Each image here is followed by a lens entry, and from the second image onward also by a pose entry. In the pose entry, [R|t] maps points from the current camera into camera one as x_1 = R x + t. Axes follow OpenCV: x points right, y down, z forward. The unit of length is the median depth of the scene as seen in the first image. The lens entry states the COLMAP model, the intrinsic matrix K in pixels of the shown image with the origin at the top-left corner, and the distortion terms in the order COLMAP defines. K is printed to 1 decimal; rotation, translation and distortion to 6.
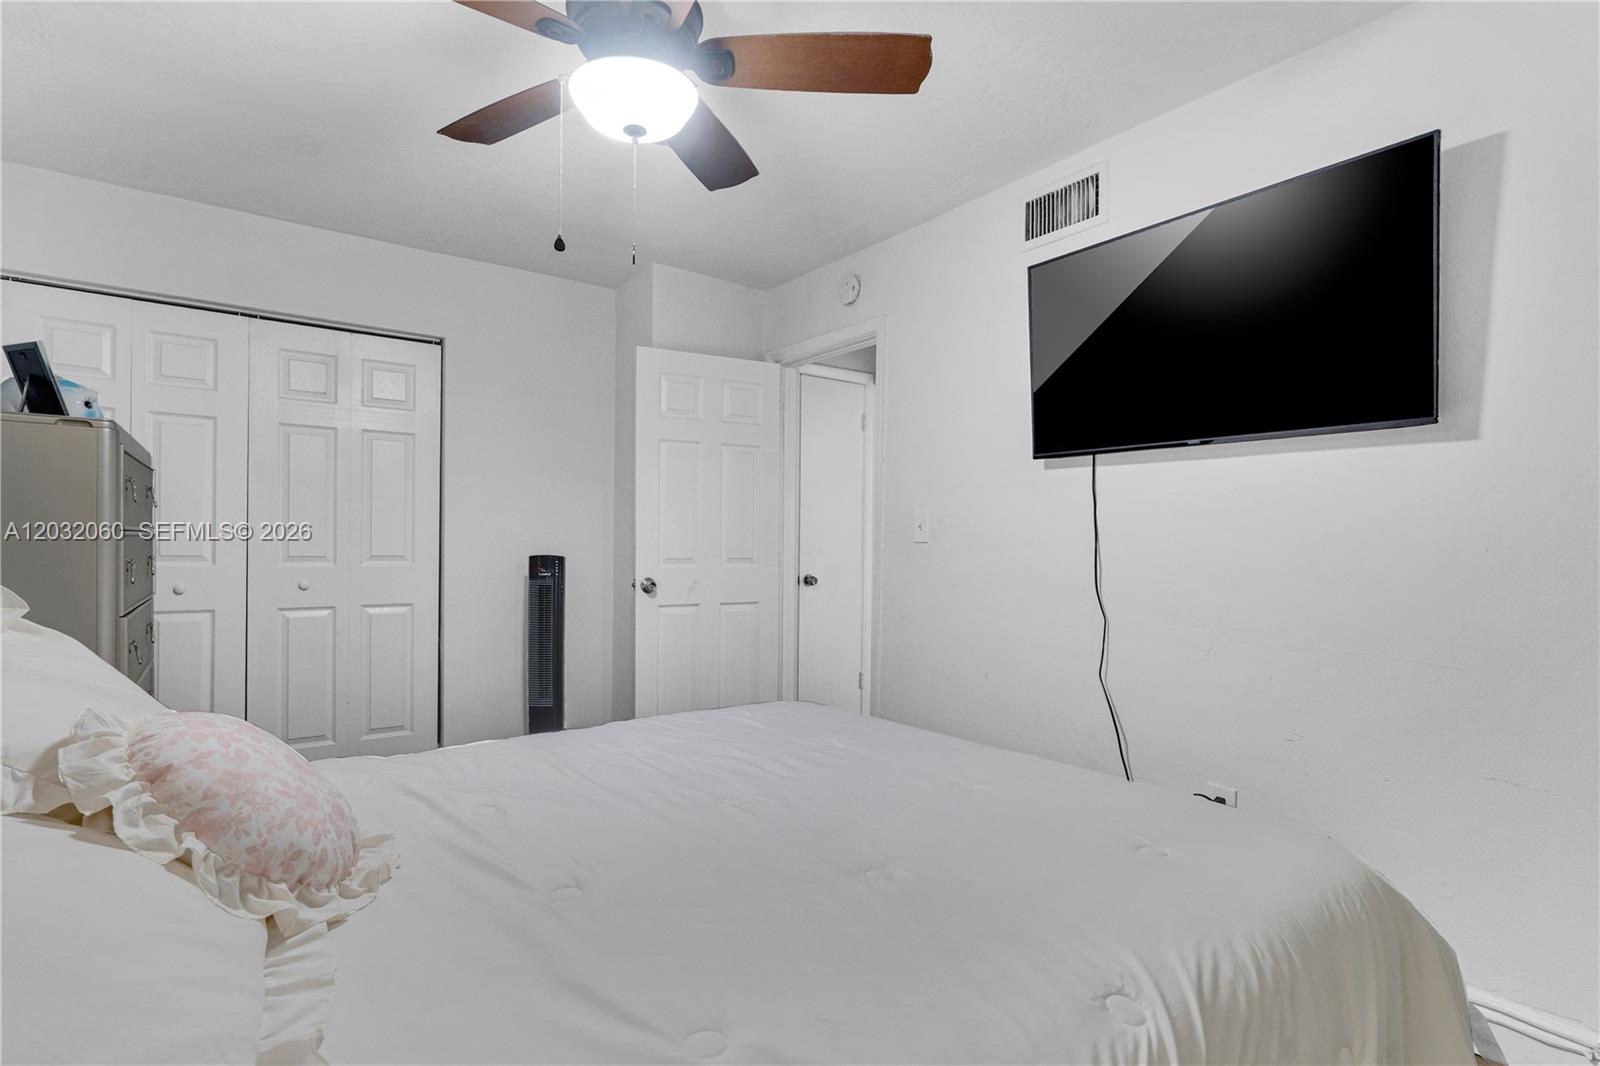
lens RADIAL K [[770.9, 0, 802.1], [0, 770.9, 519.6], [0, 0, 1]] dist [0.003647, 0.000673]
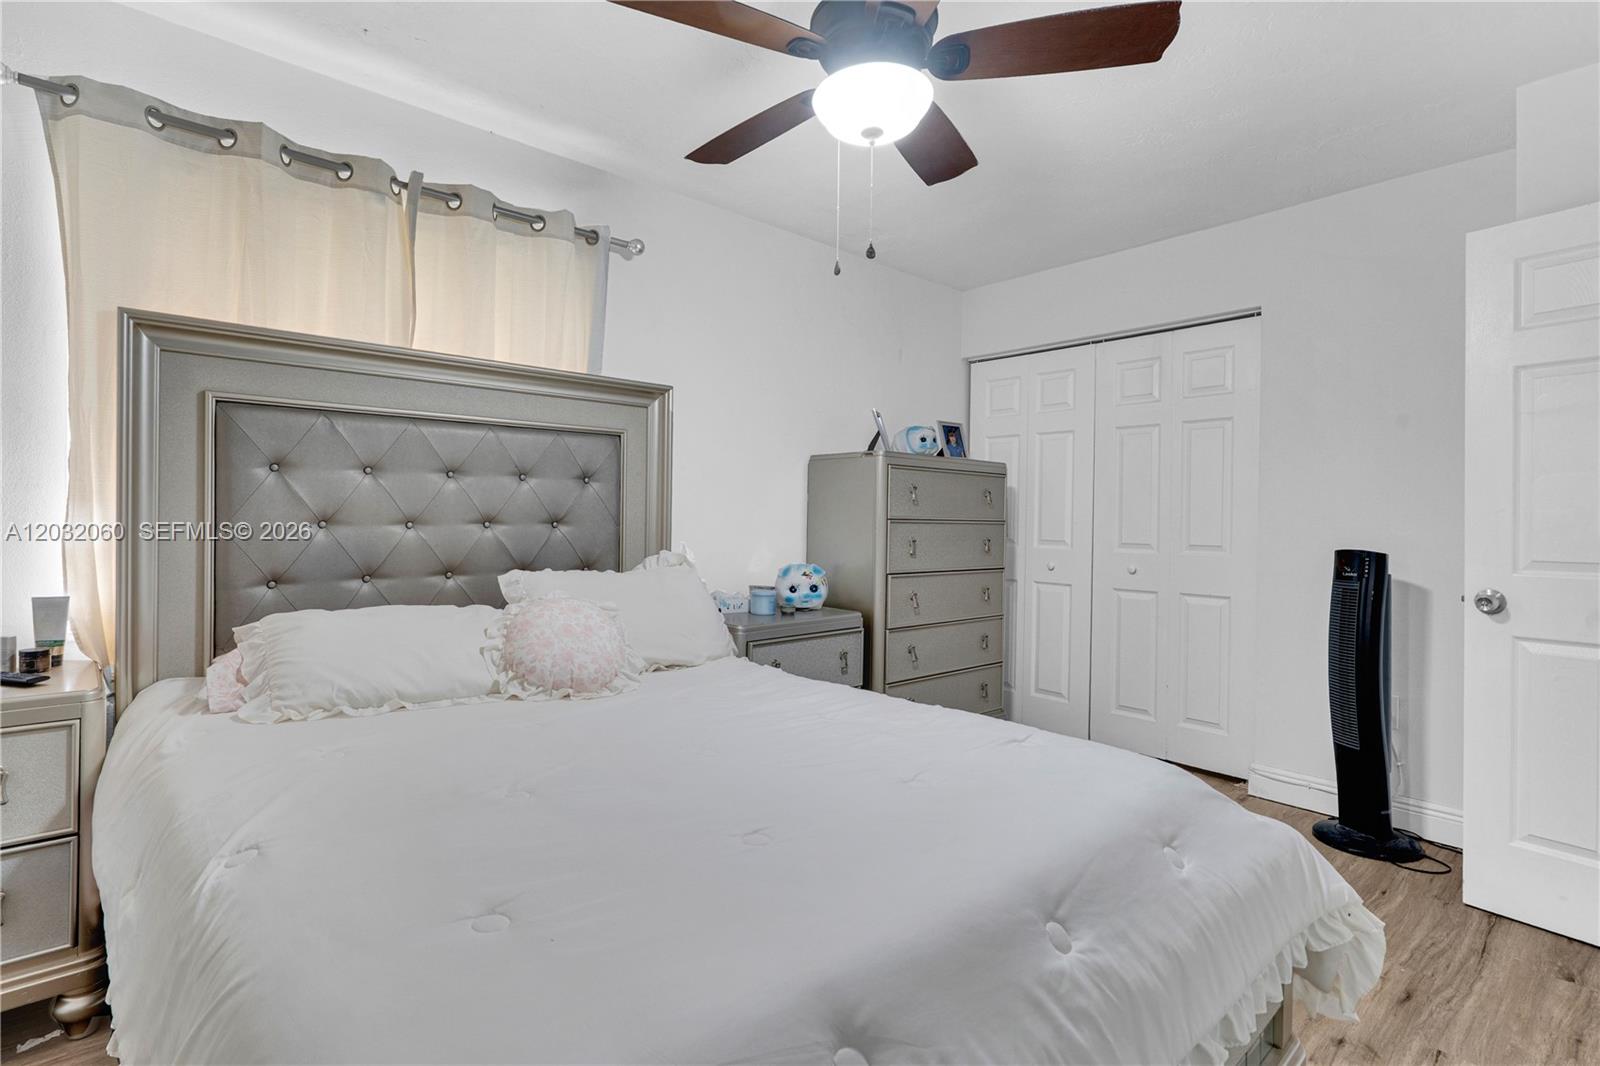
lens RADIAL K [[770.9, 0, 802.1], [0, 770.9, 519.6], [0, 0, 1]] dist [0.003647, 0.000673]
pose [[0.088360, -0.012620, -0.996009, 0.397778], [0.015024, 0.999823, -0.011336, 0.017233], [0.995975, -0.013962, 0.088534, 0.402938]]
